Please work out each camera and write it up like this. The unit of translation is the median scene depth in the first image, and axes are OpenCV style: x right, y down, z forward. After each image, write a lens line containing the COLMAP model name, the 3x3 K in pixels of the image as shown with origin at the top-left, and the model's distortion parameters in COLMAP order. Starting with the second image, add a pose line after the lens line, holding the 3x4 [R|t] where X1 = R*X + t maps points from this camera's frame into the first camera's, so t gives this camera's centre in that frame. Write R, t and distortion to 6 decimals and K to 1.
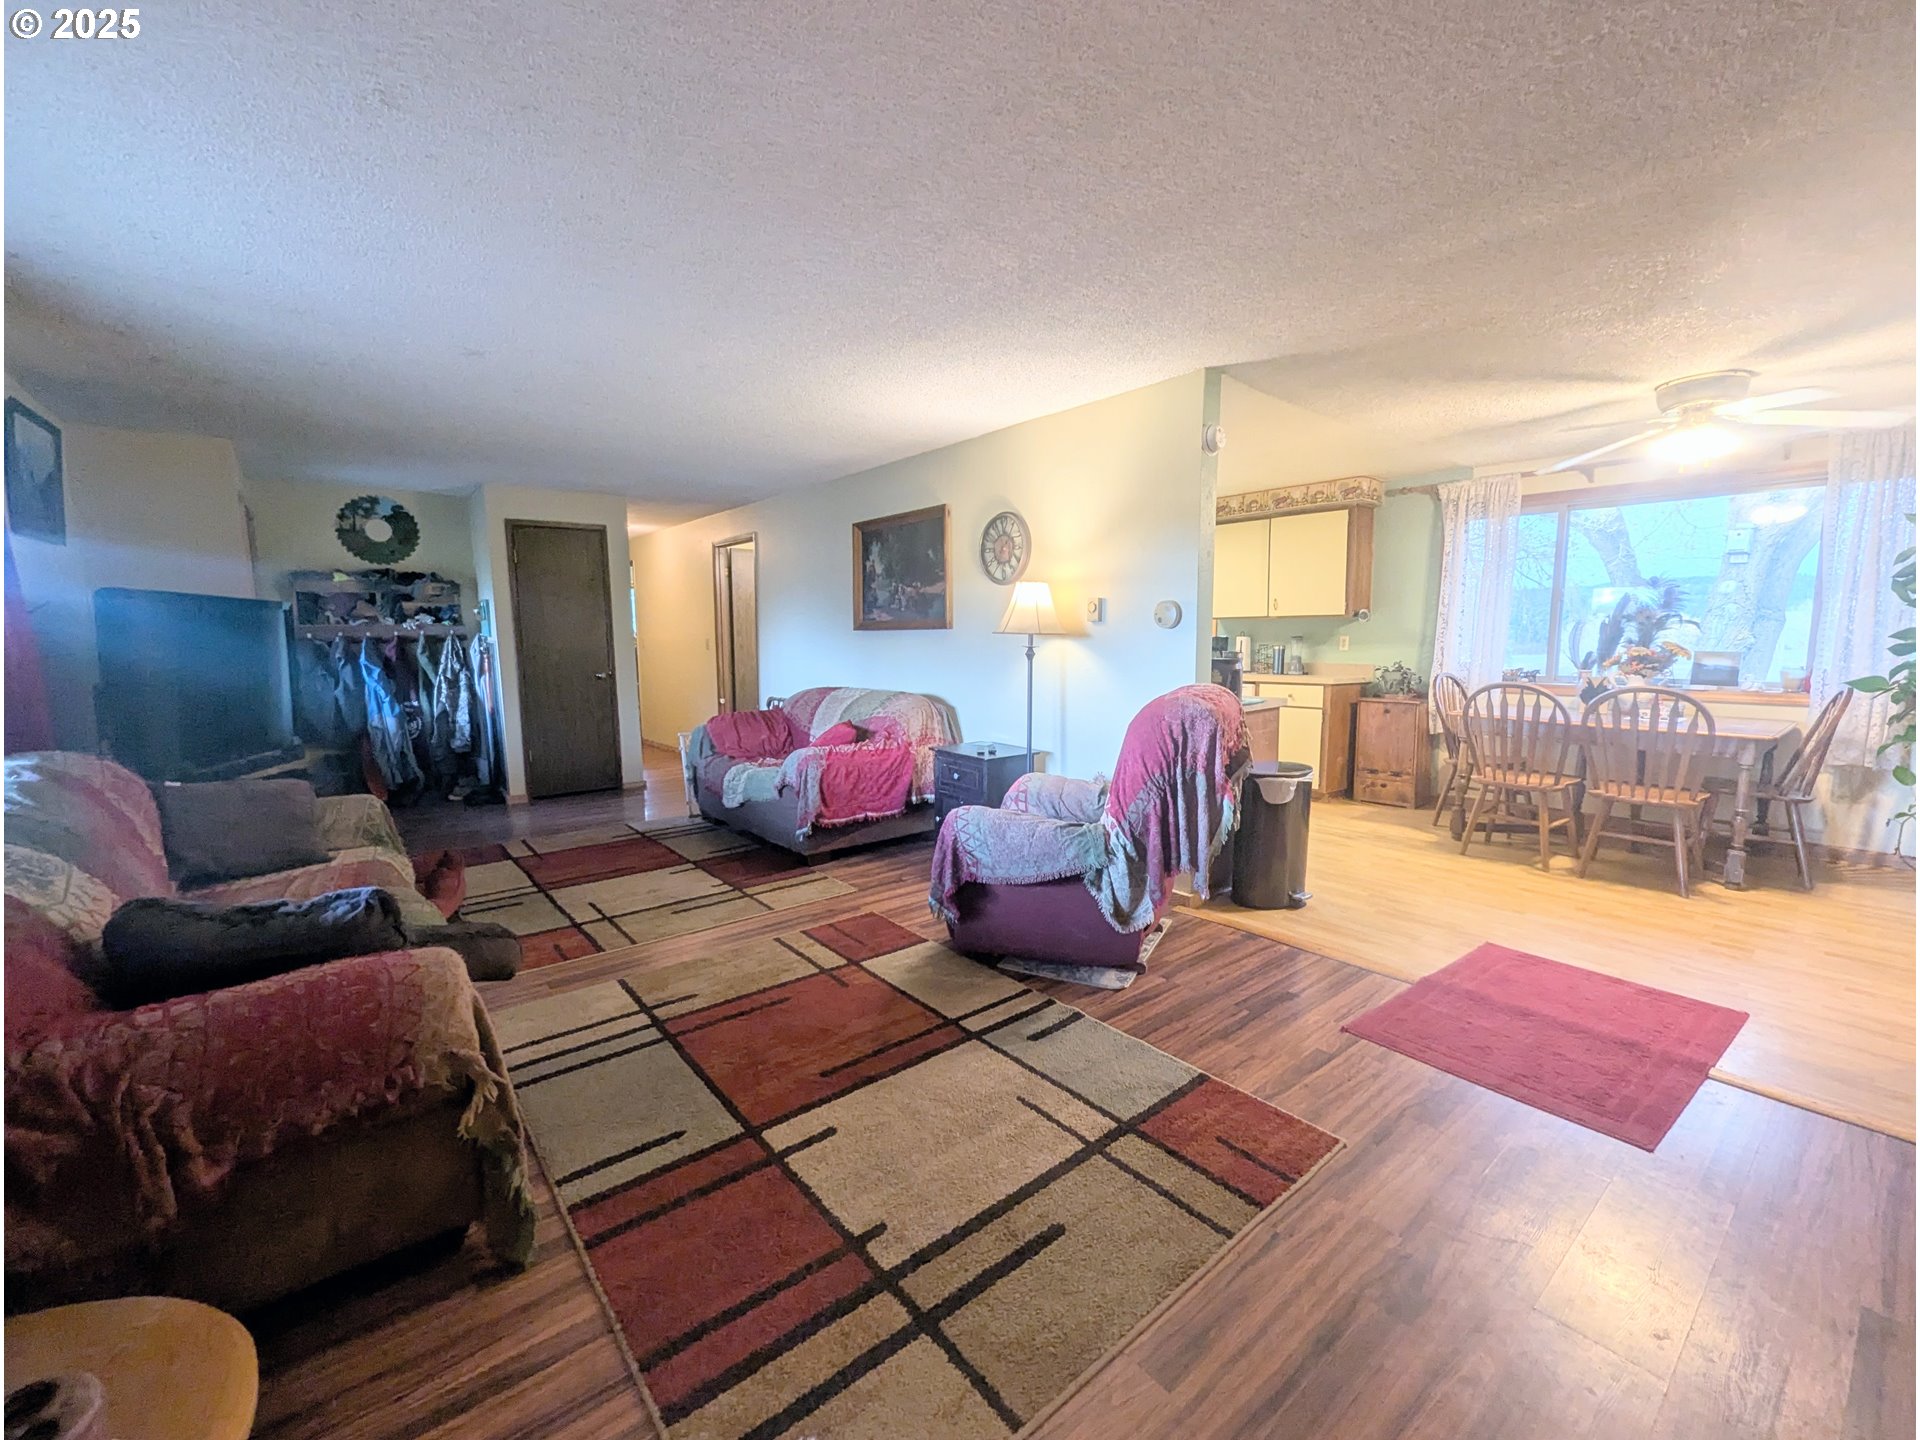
lens RADIAL K [[785.6, 0, 970.9], [0, 785.6, 722.7], [0, 0, 1]] dist [-0.001953, -0.000923]
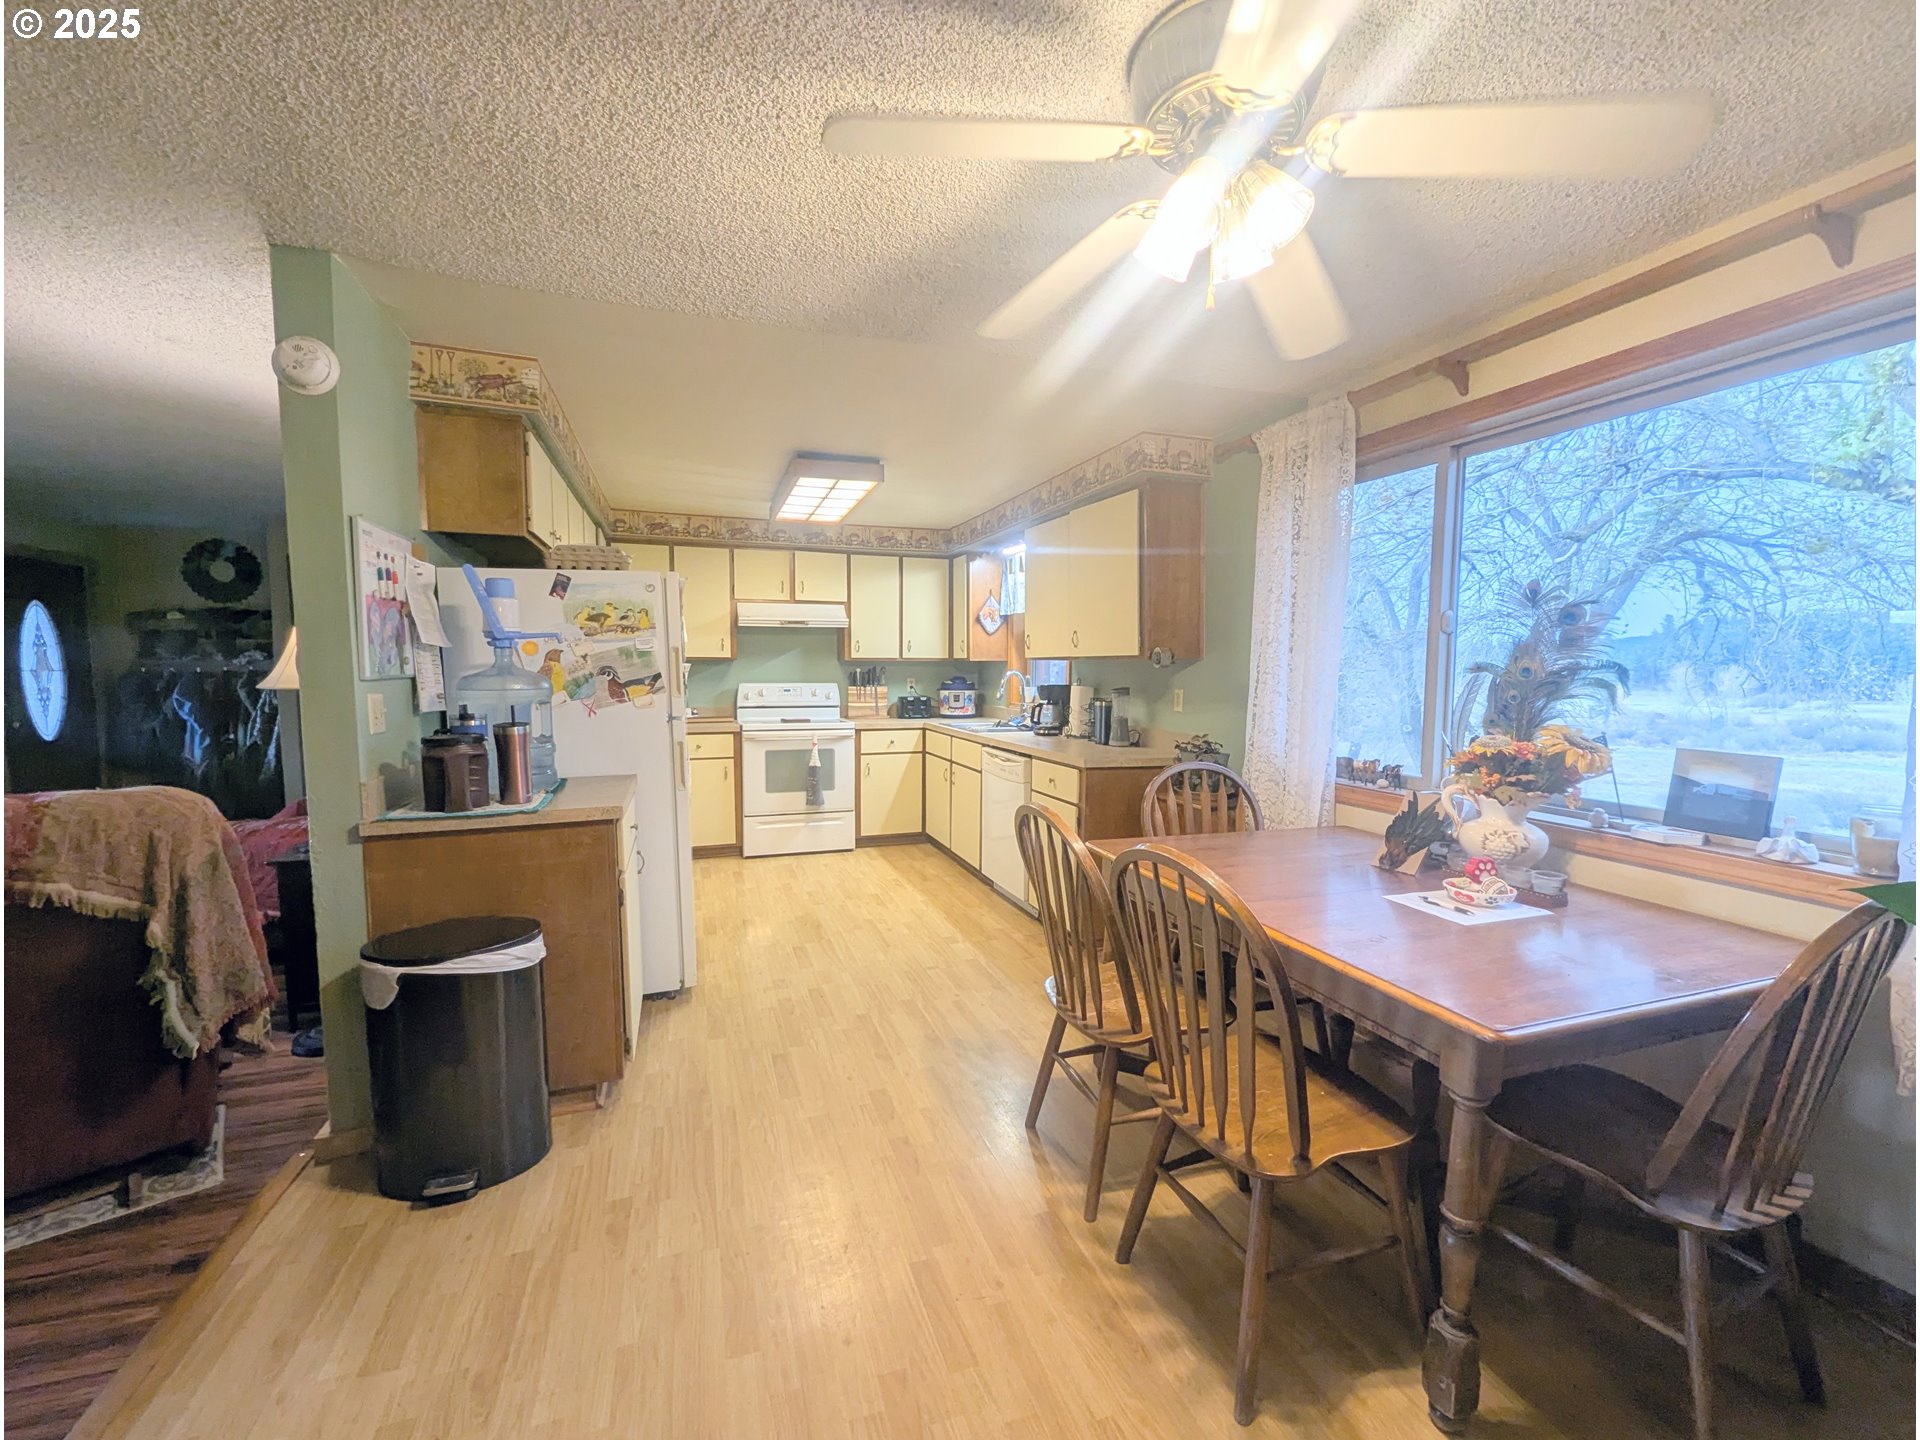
lens RADIAL K [[785.6, 0, 957.8], [0, 785.6, 730.8], [0, 0, 1]] dist [-0.001953, -0.000923]
pose [[0.939067, 0.038741, -0.341543, 0.557921], [-0.049254, 0.998540, -0.022160, -0.057492], [0.340186, 0.037632, 0.939605, 0.363780]]
